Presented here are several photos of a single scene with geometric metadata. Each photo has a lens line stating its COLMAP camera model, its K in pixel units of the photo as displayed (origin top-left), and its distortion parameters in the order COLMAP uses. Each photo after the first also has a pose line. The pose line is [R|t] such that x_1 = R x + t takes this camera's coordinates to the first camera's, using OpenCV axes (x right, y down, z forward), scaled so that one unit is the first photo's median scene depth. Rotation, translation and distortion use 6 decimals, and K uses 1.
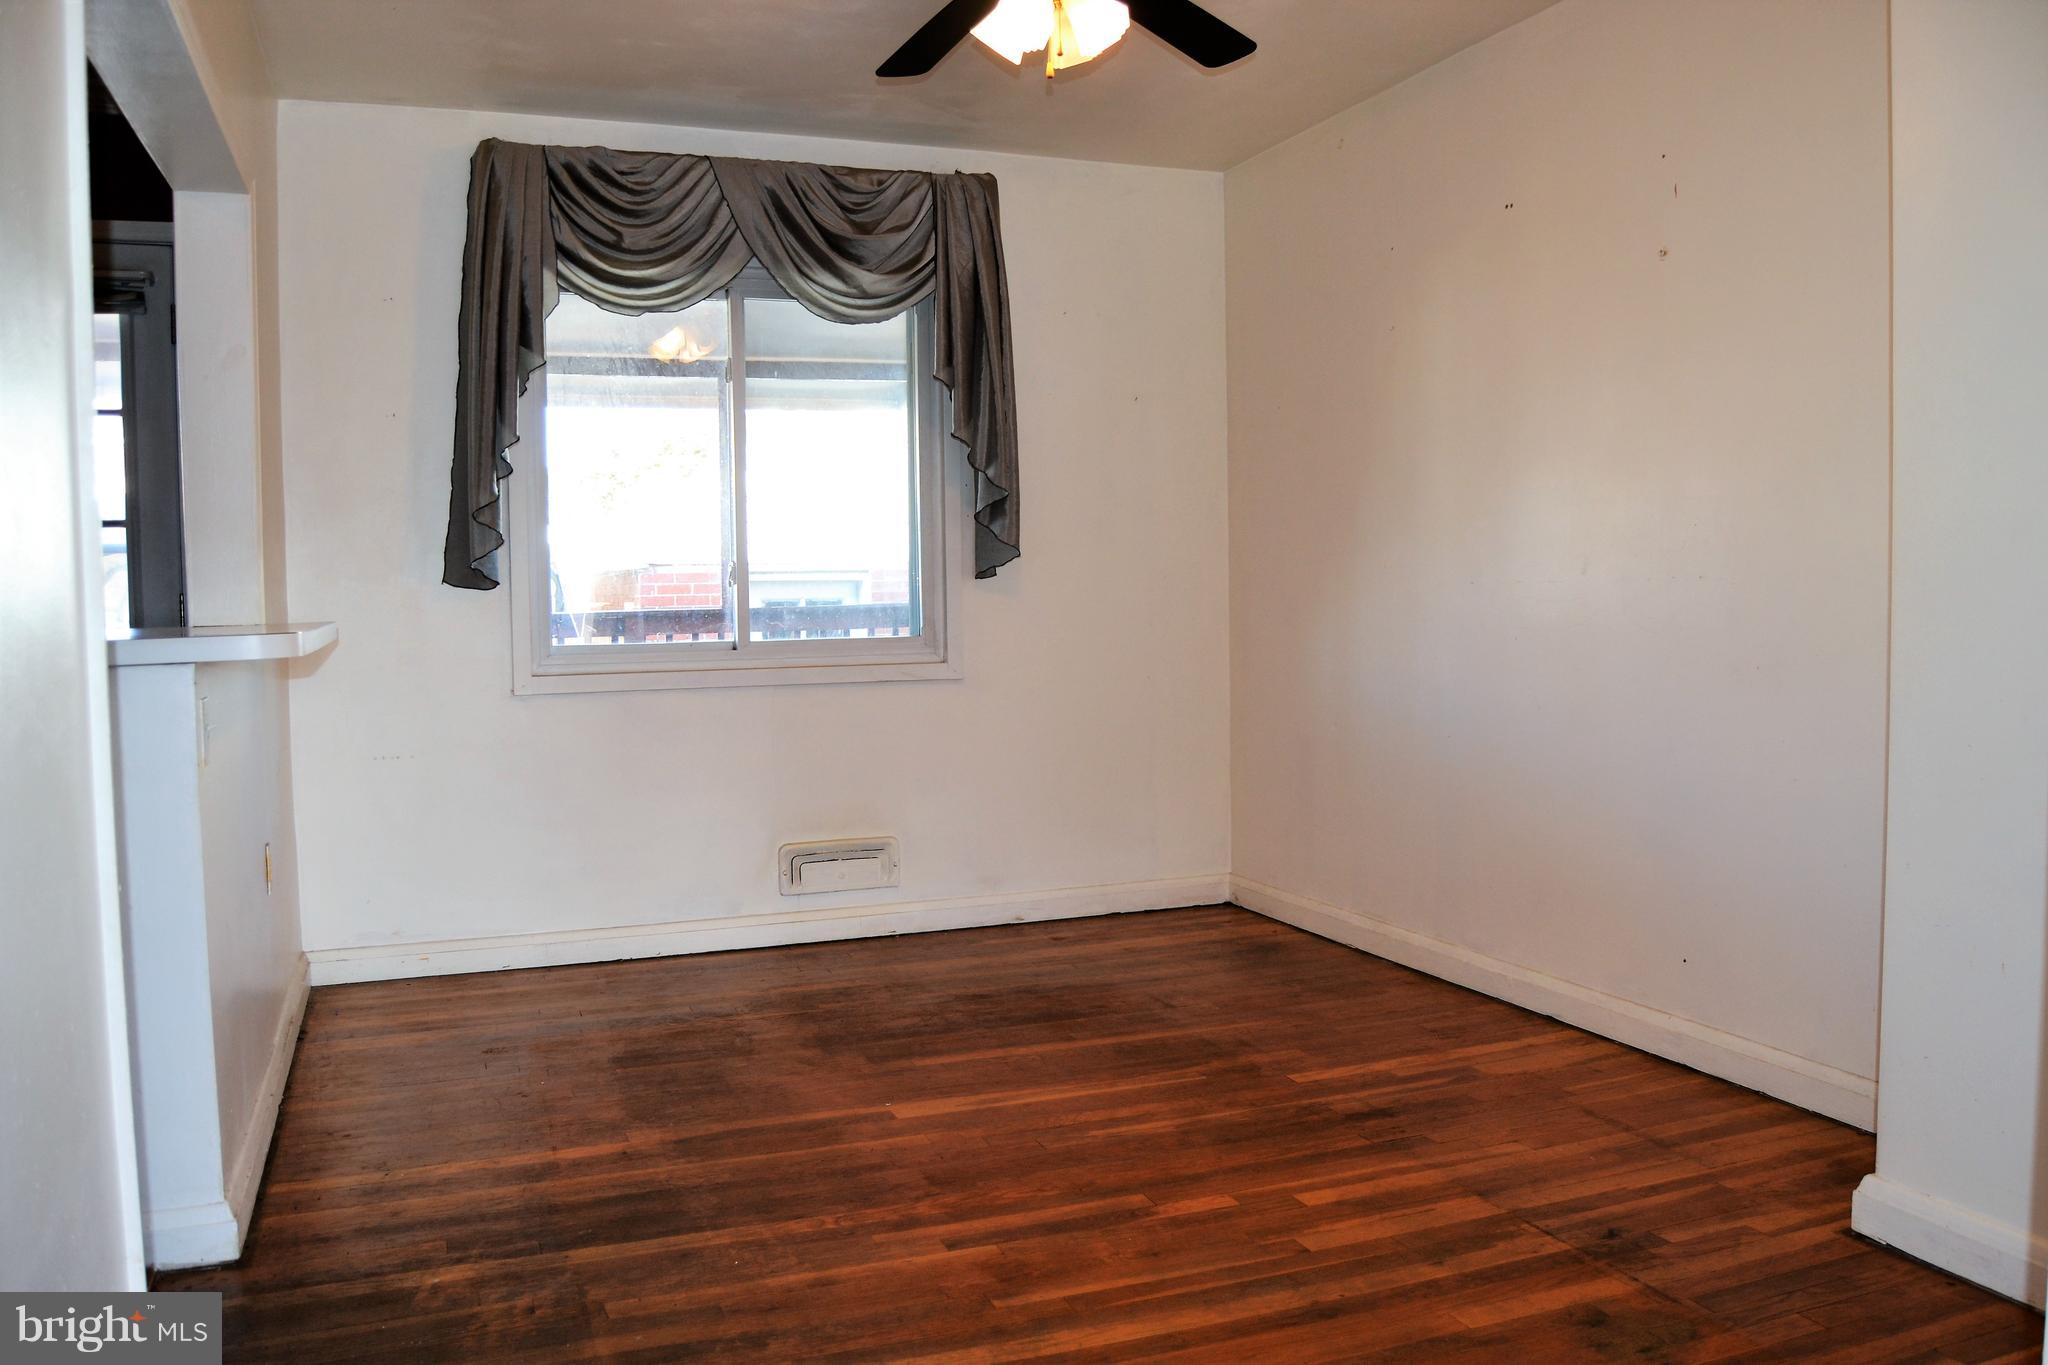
lens RADIAL K [[1628.0, 0, 1031.5], [0, 1628.0, 681.5], [0, 0, 1]] dist [-0.099432, 0.044474]
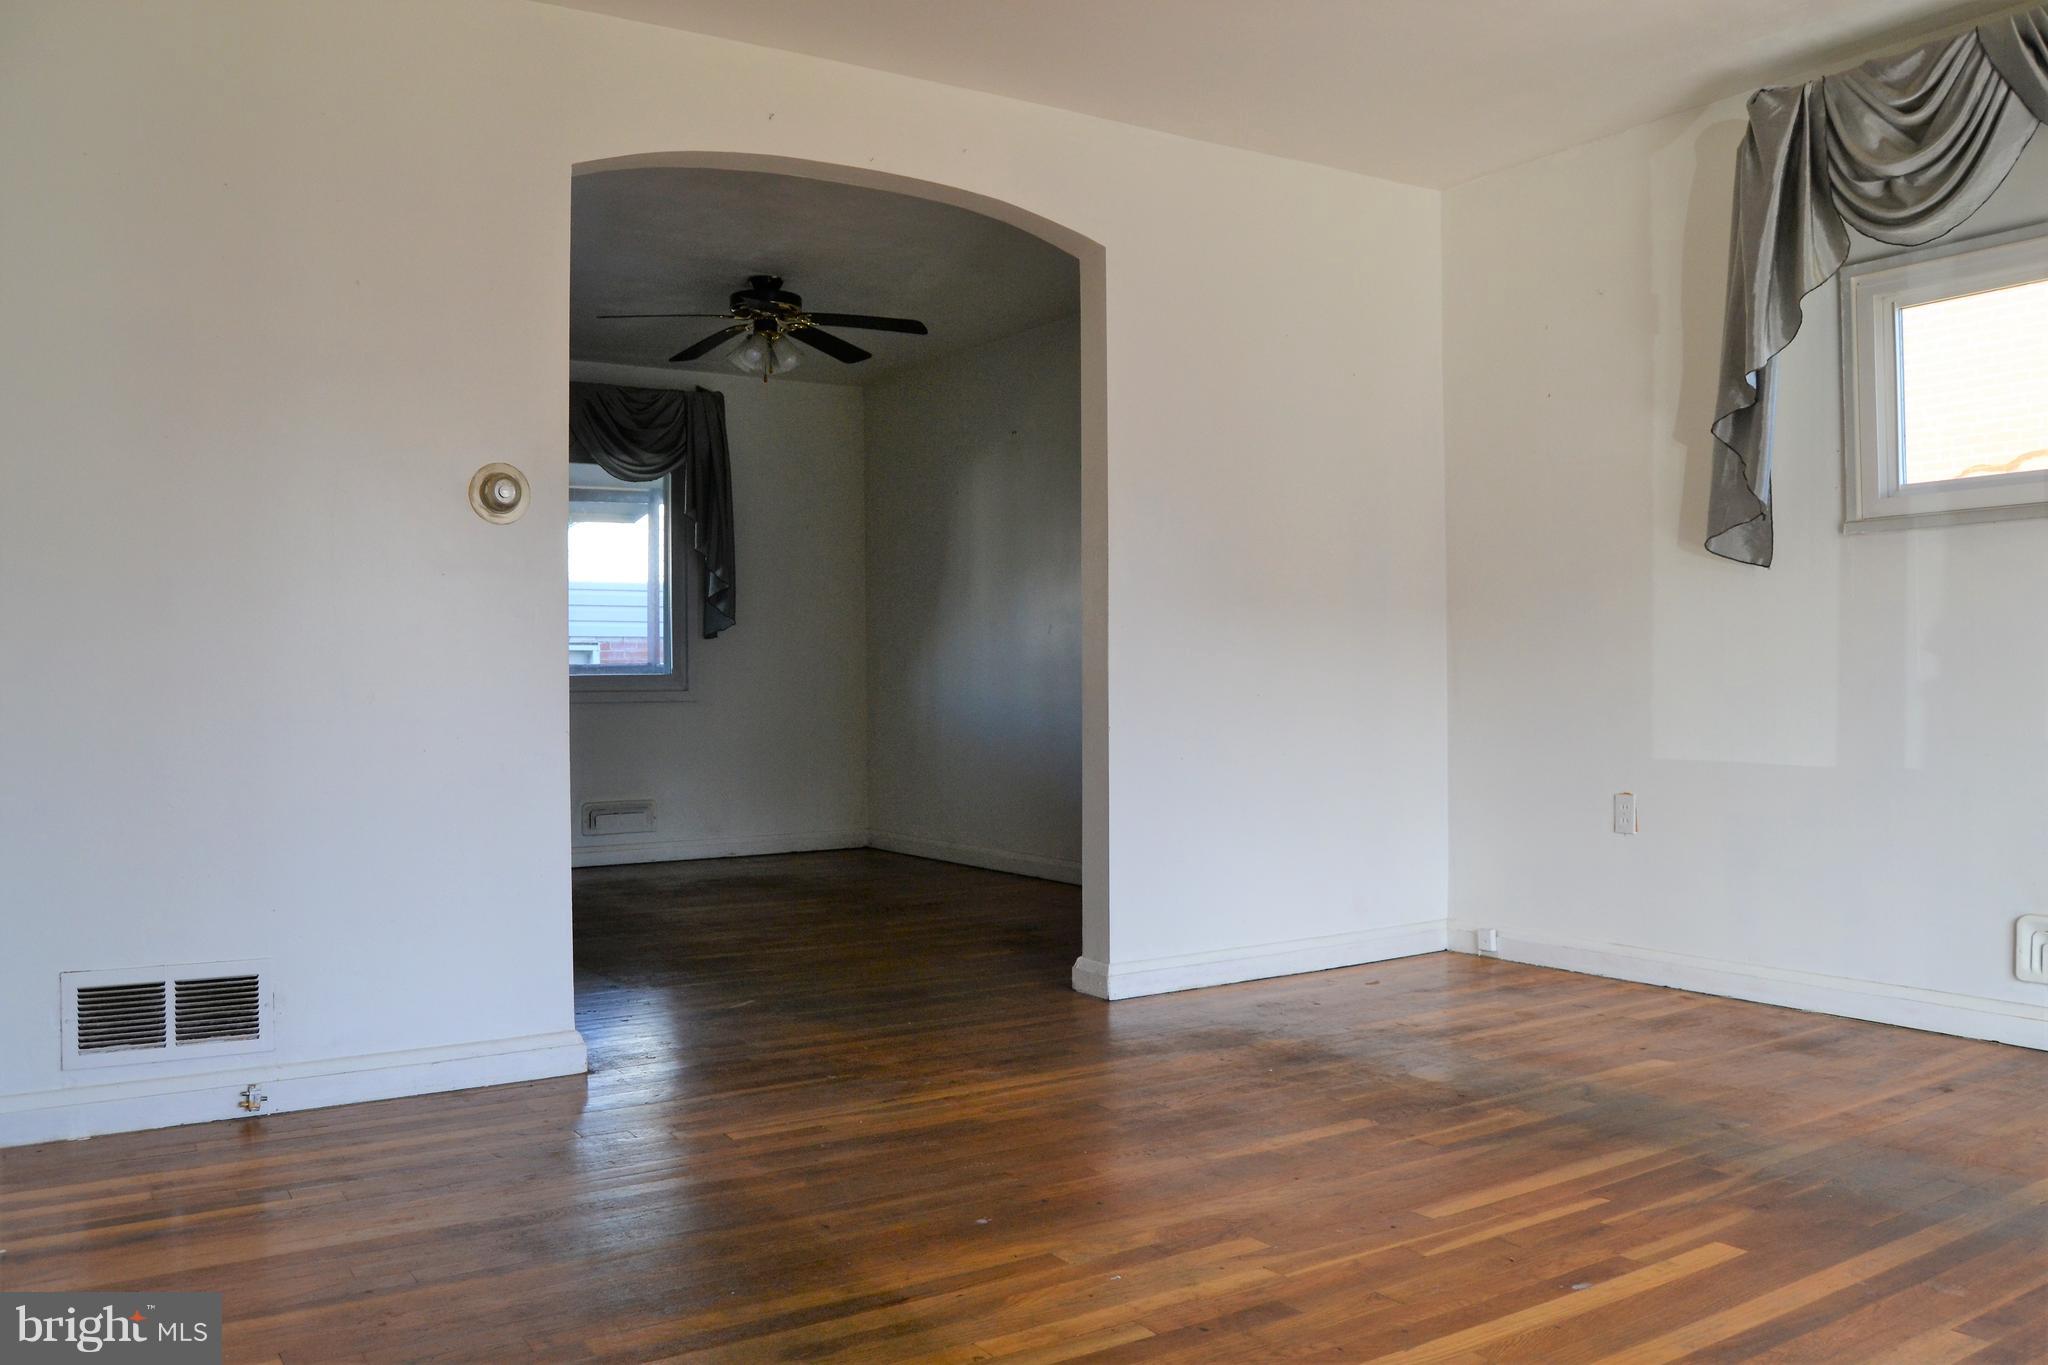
lens RADIAL K [[1628.0, 0, 1031.5], [0, 1628.0, 681.5], [0, 0, 1]] dist [-0.099432, 0.044474]
pose [[0.980227, 0.006165, 0.197781, -0.038913], [0.002127, 0.999129, -0.041685, 0.049934], [-0.197866, 0.041281, 0.979359, -0.667142]]
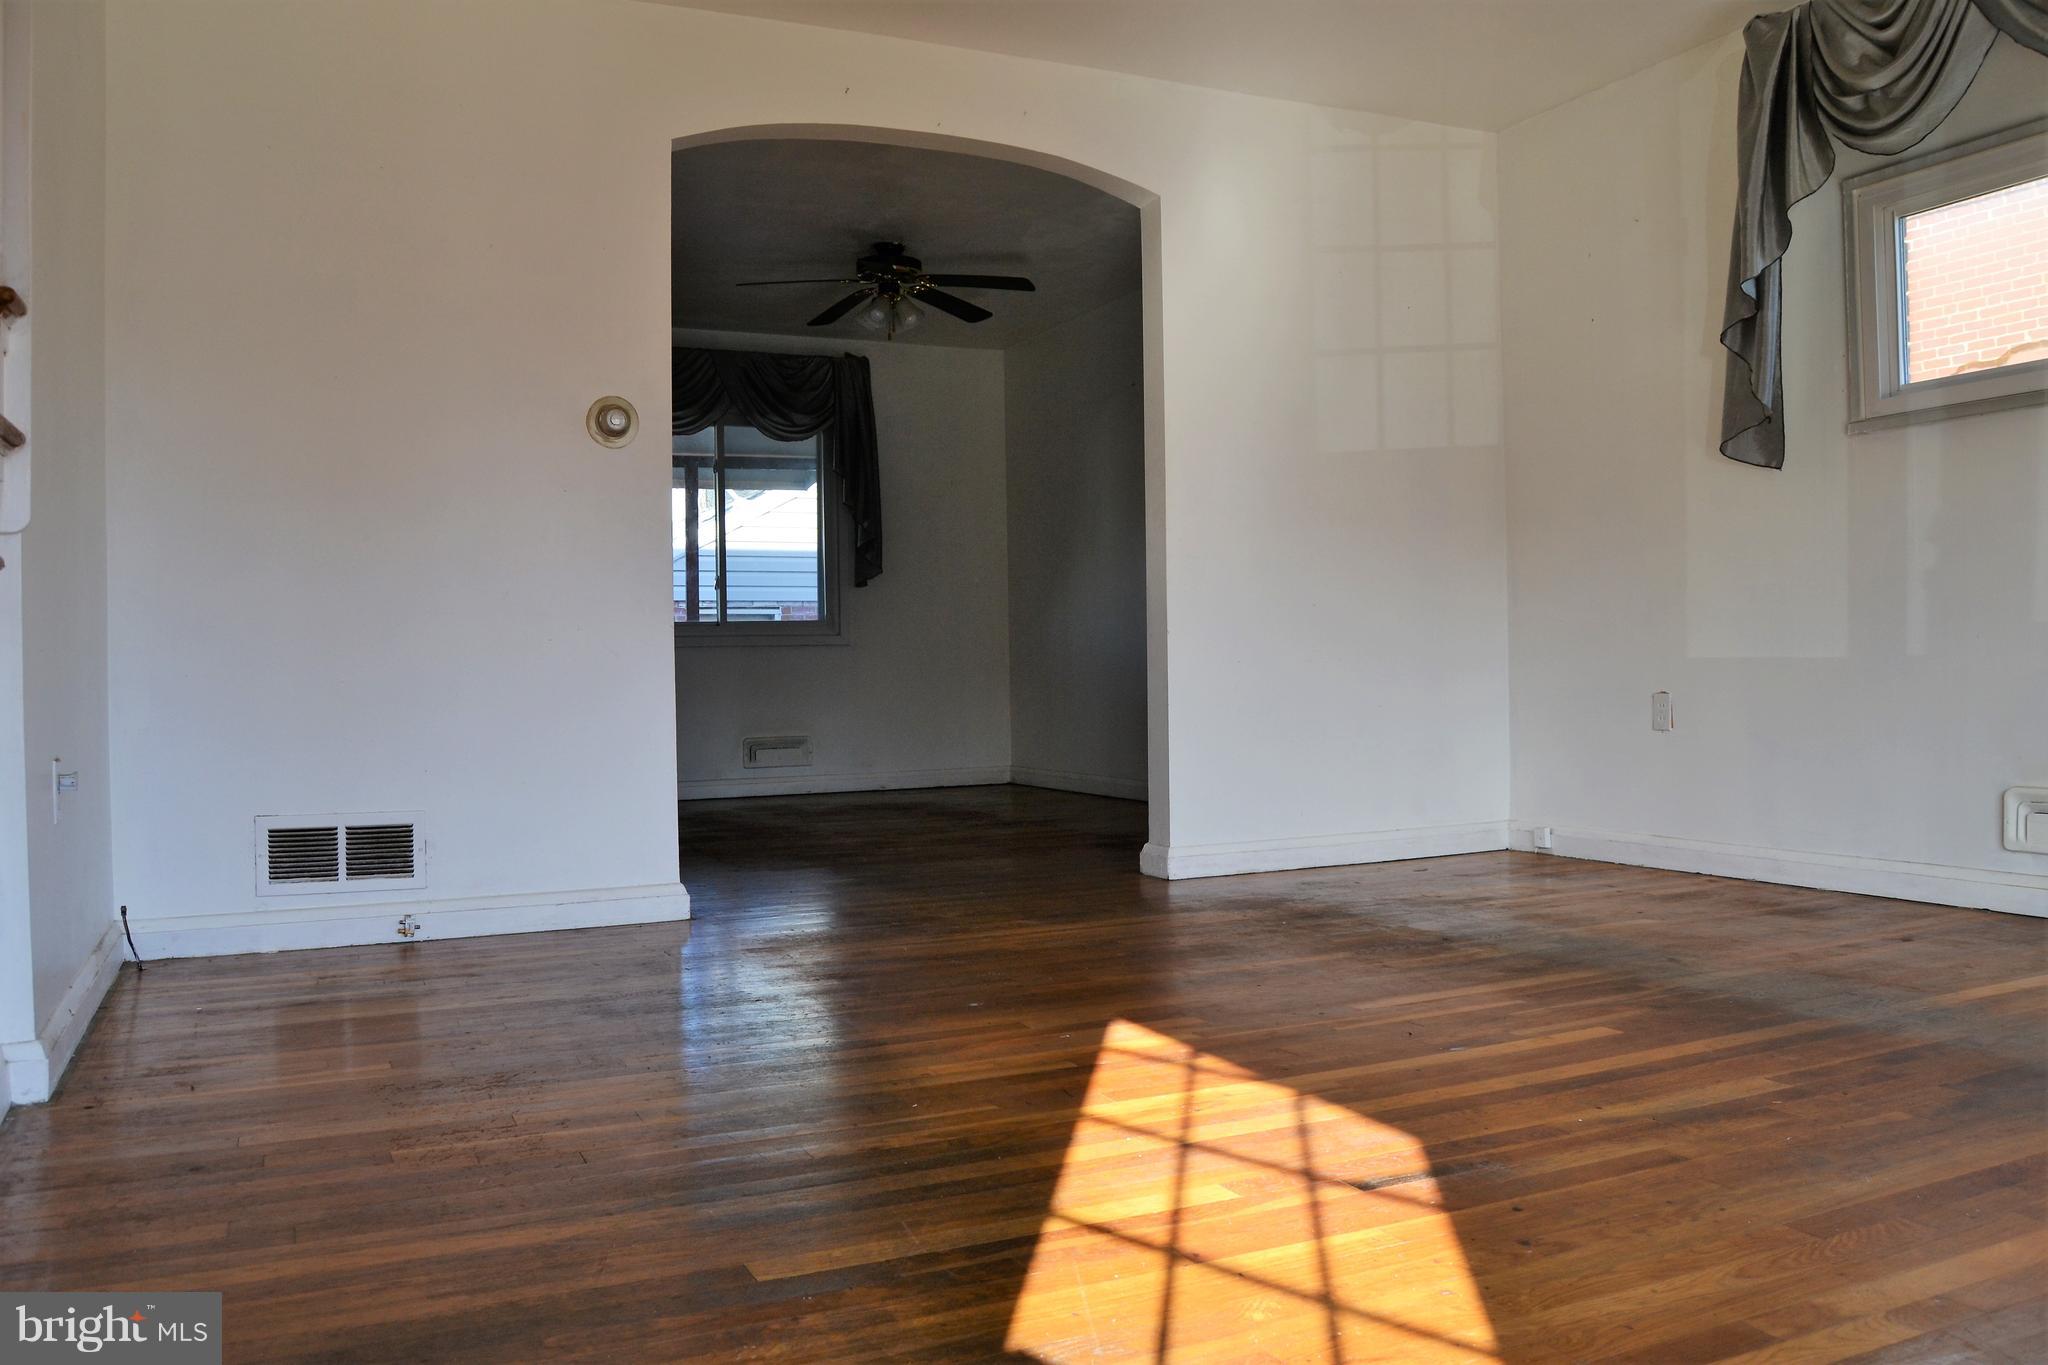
lens RADIAL K [[1628.0, 0, 1031.5], [0, 1628.0, 681.5], [0, 0, 1]] dist [-0.099432, 0.044474]
pose [[0.997651, -0.002512, 0.068458, 0.034045], [0.004830, 0.999420, -0.033714, 0.103498], [-0.068333, 0.033965, 0.997084, -0.778171]]
